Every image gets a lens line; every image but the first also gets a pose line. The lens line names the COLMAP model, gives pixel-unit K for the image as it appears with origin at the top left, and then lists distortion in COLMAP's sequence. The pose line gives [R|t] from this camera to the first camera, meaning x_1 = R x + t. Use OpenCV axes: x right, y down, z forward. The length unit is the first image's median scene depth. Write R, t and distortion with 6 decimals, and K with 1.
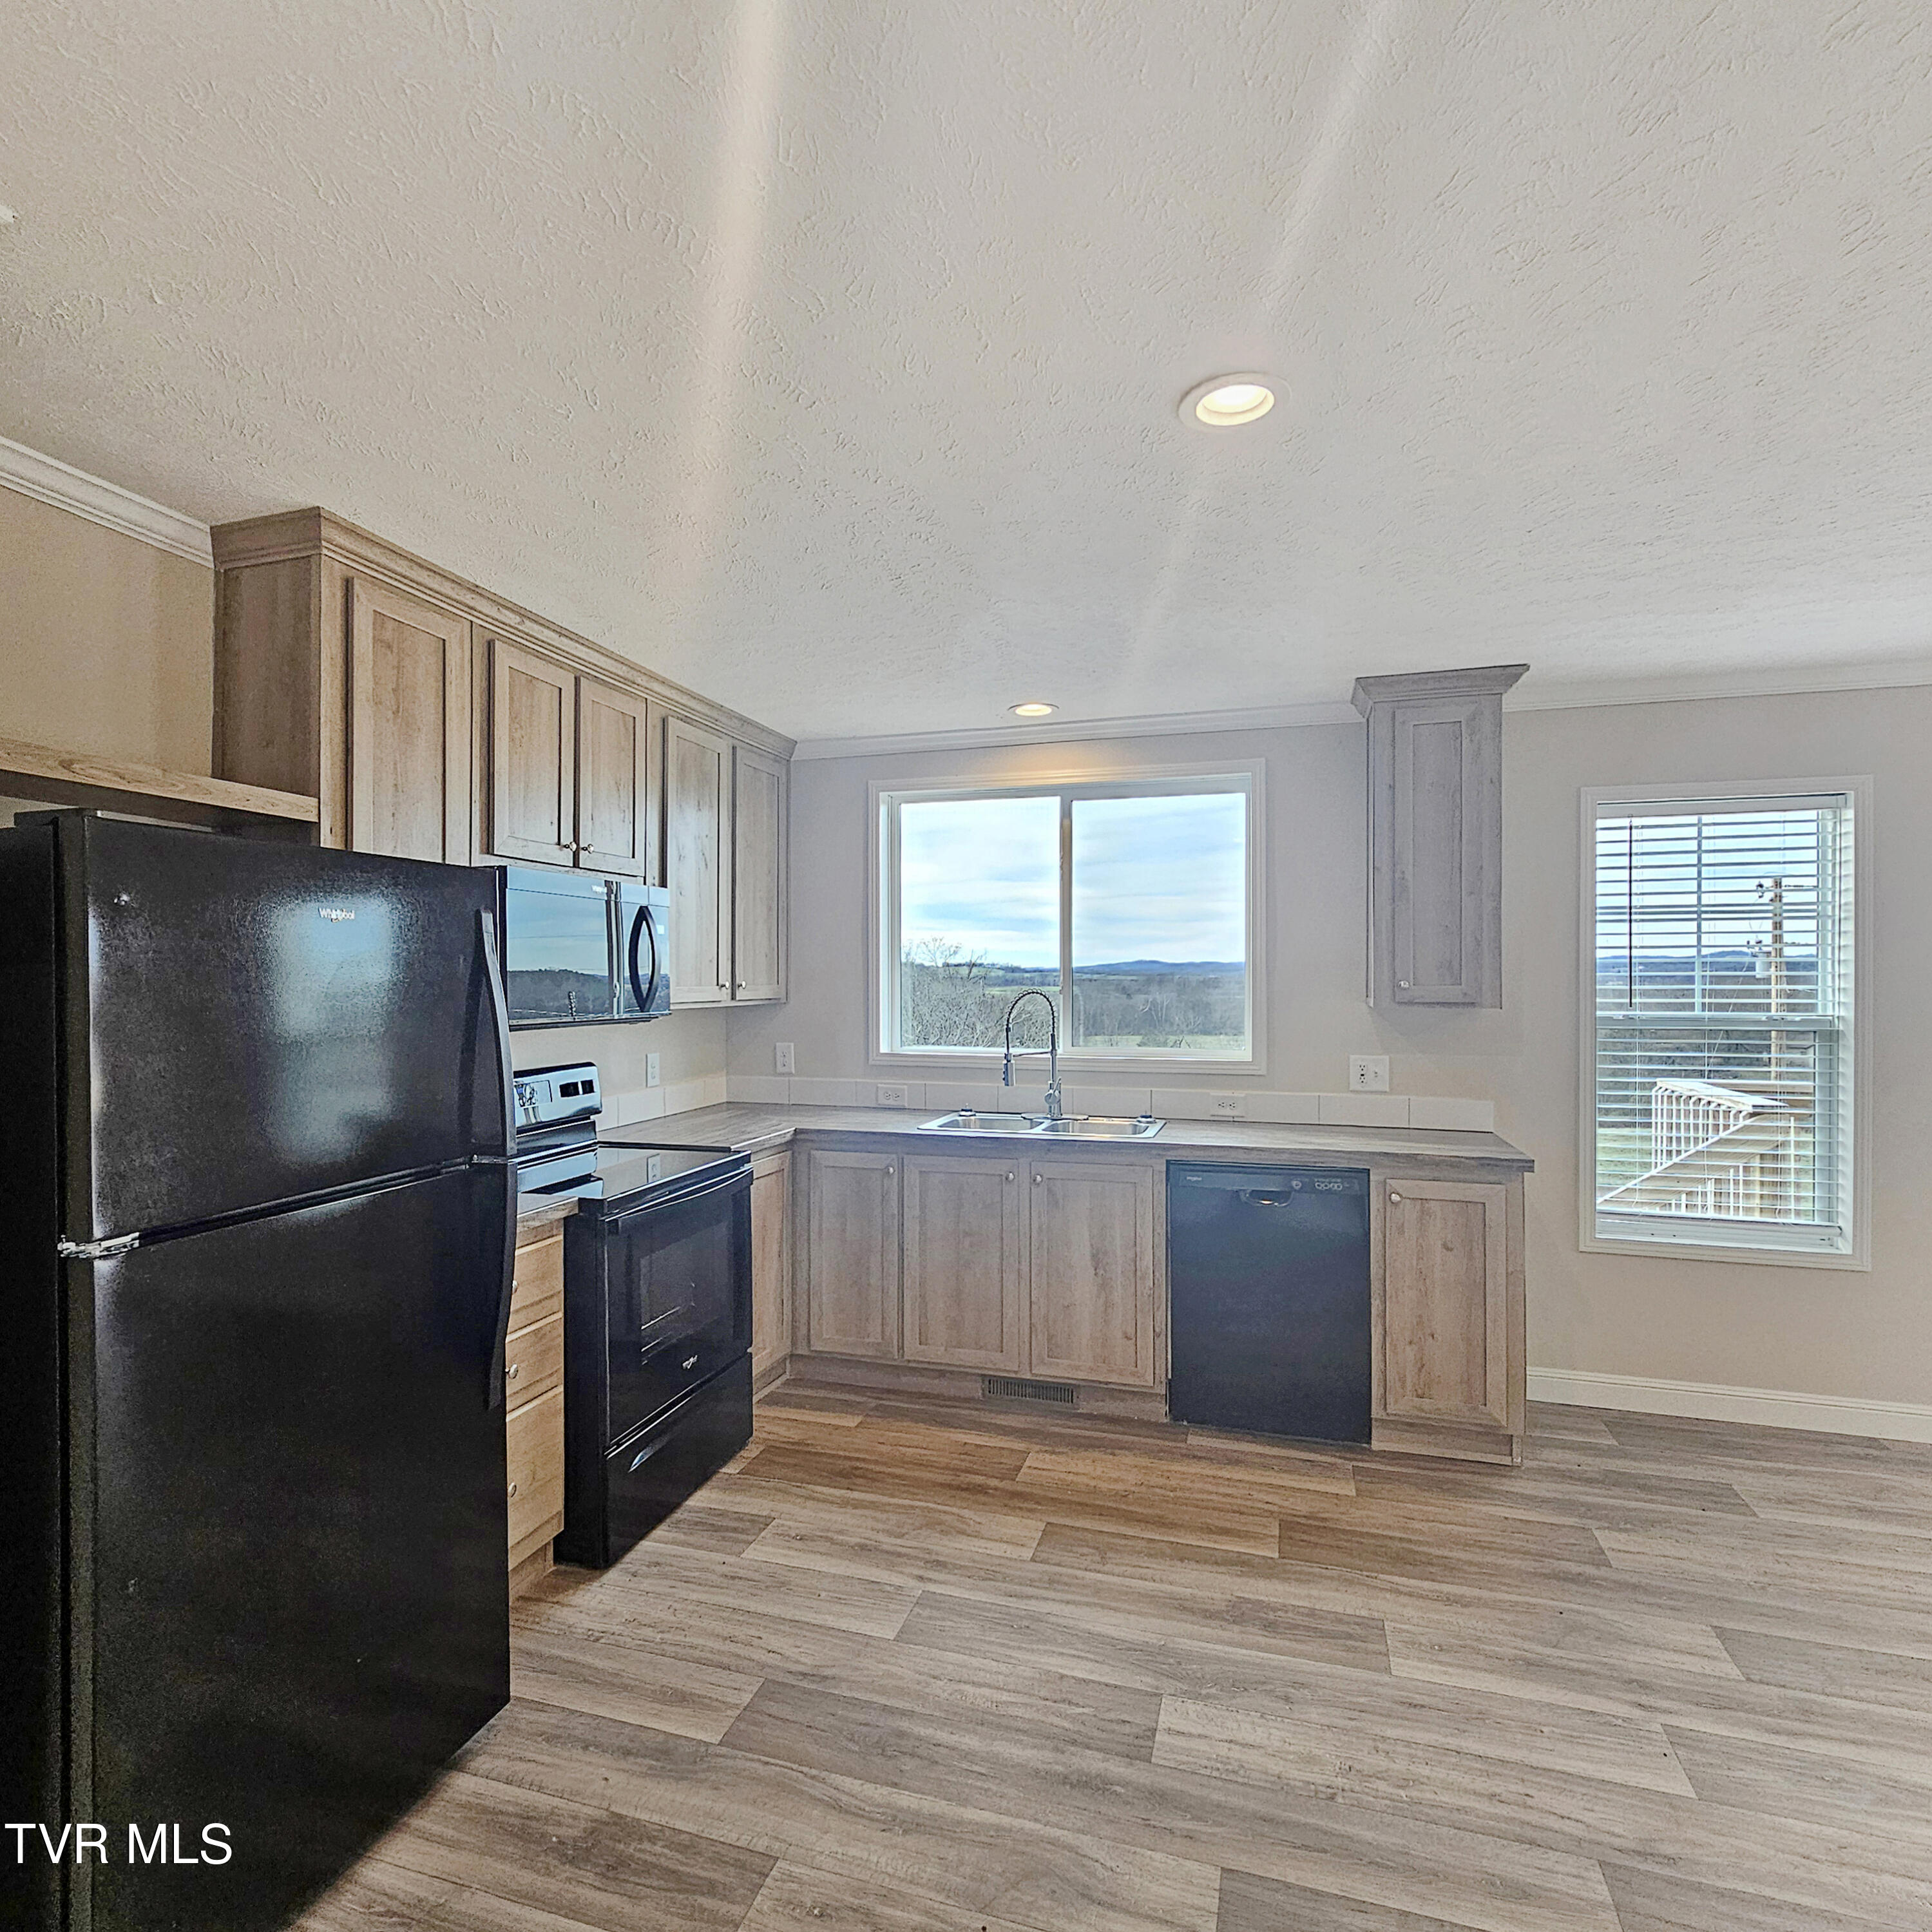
lens RADIAL K [[1062.9, 0, 934.5], [0, 1062.9, 952.5], [0, 0, 1]] dist [-0.006310, 0.001655]
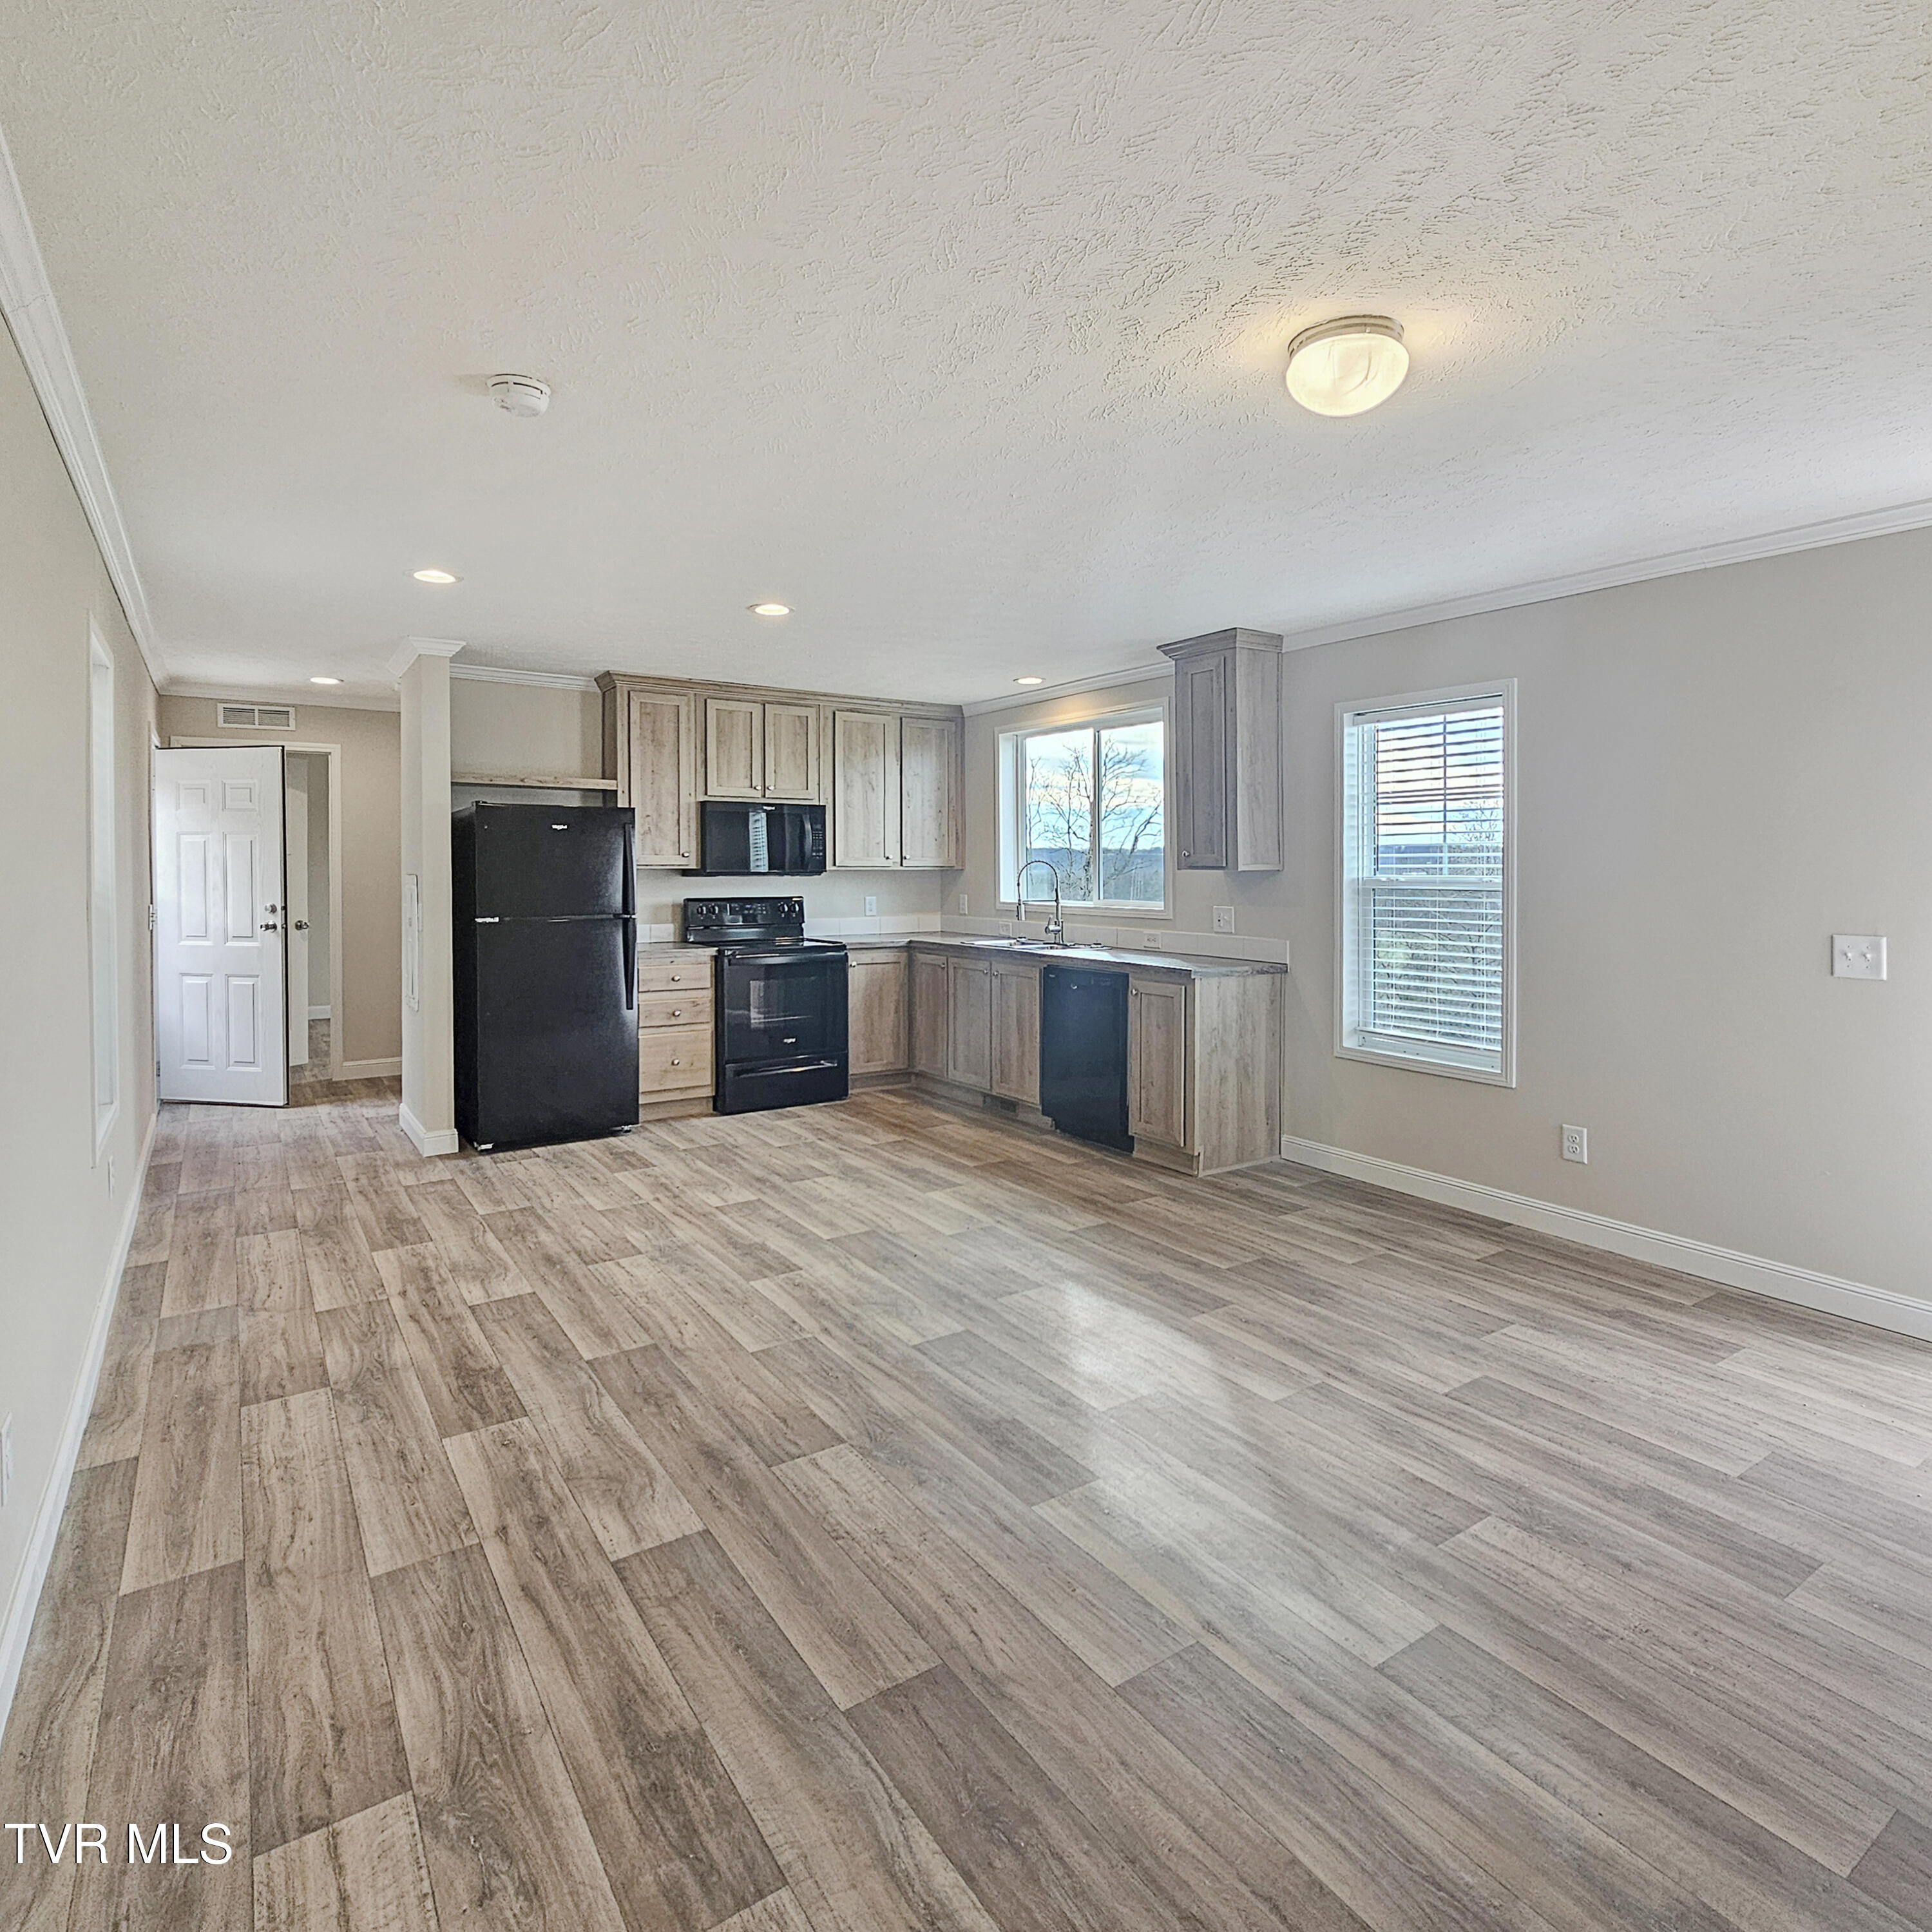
lens RADIAL K [[1086.7, 0, 944.1], [0, 1086.7, 862.1], [0, 0, 1]] dist [-0.002289, -0.001983]
pose [[0.778556, -0.000764, -0.627574, 1.114877], [0.016702, 0.999670, 0.019504, 0.006331], [0.627353, -0.025667, 0.778312, -0.362496]]
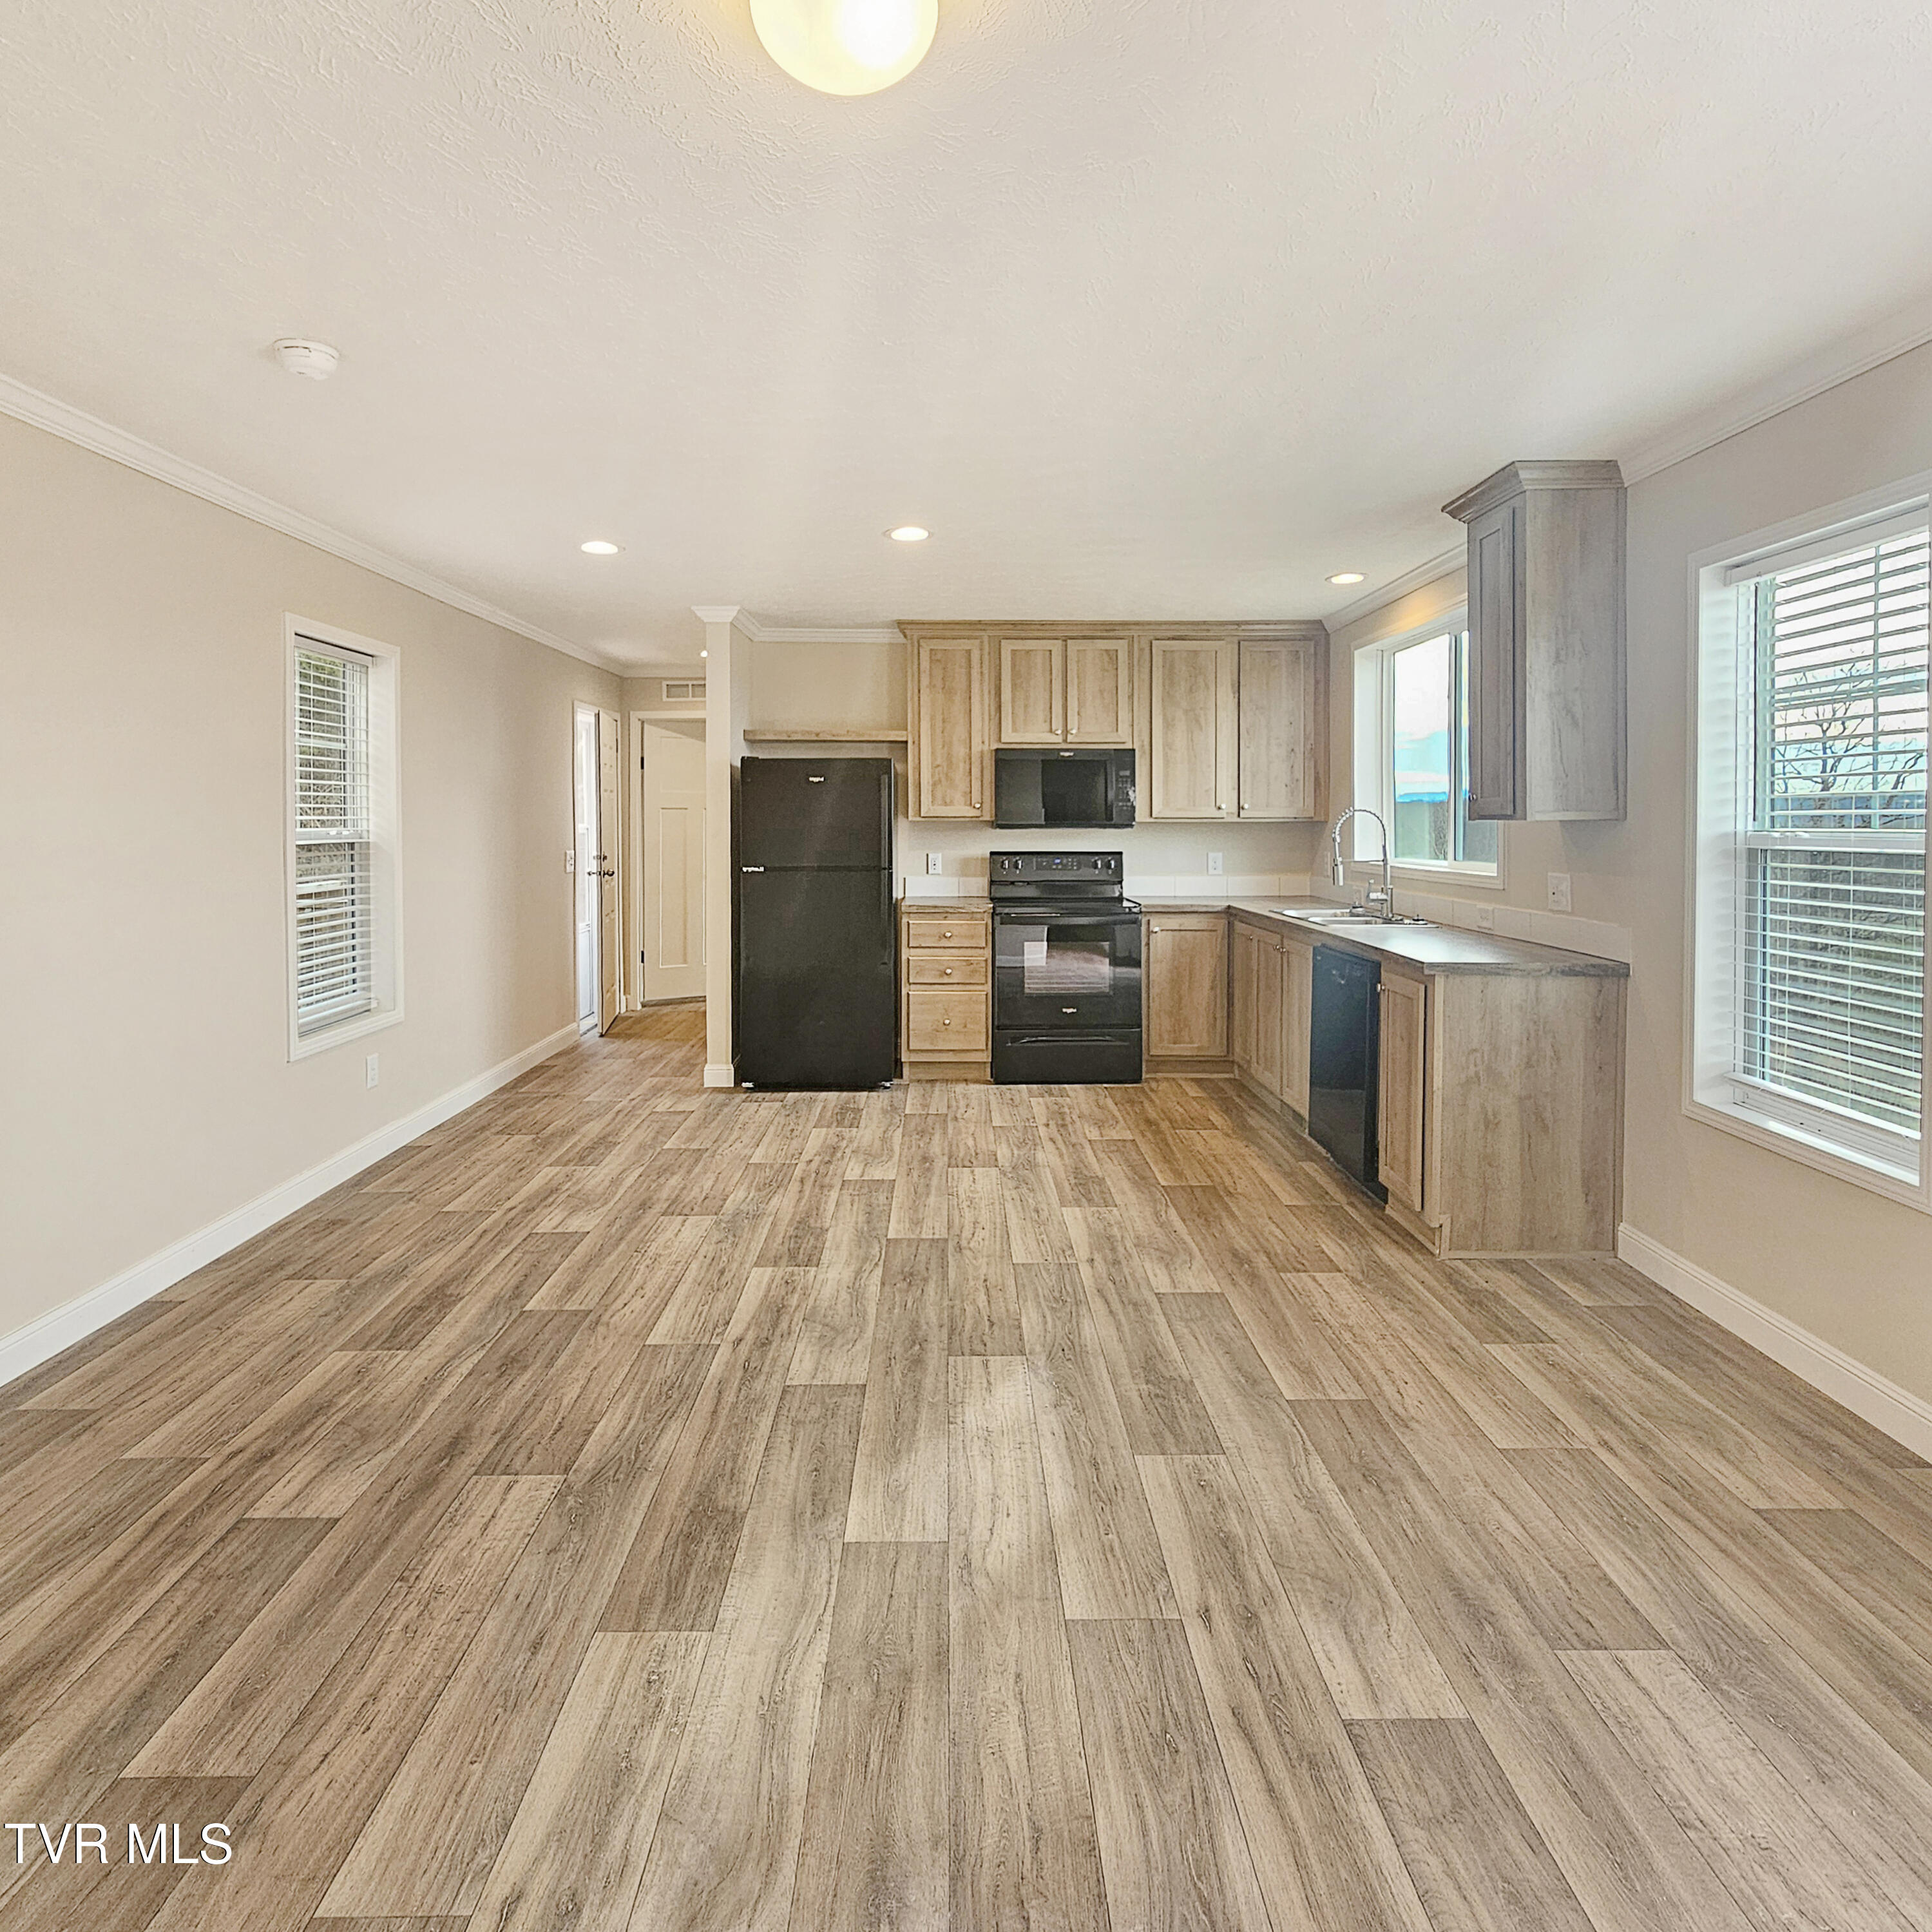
lens RADIAL K [[1105.3, 0, 958.4], [0, 1105.3, 822.0], [0, 0, 1]] dist [0.004636, 0.000368]
pose [[0.313684, 0.002510, -0.949524, 1.299618], [0.028487, 0.999521, 0.012053, 0.025929], [0.949100, -0.030830, 0.313463, 0.198186]]
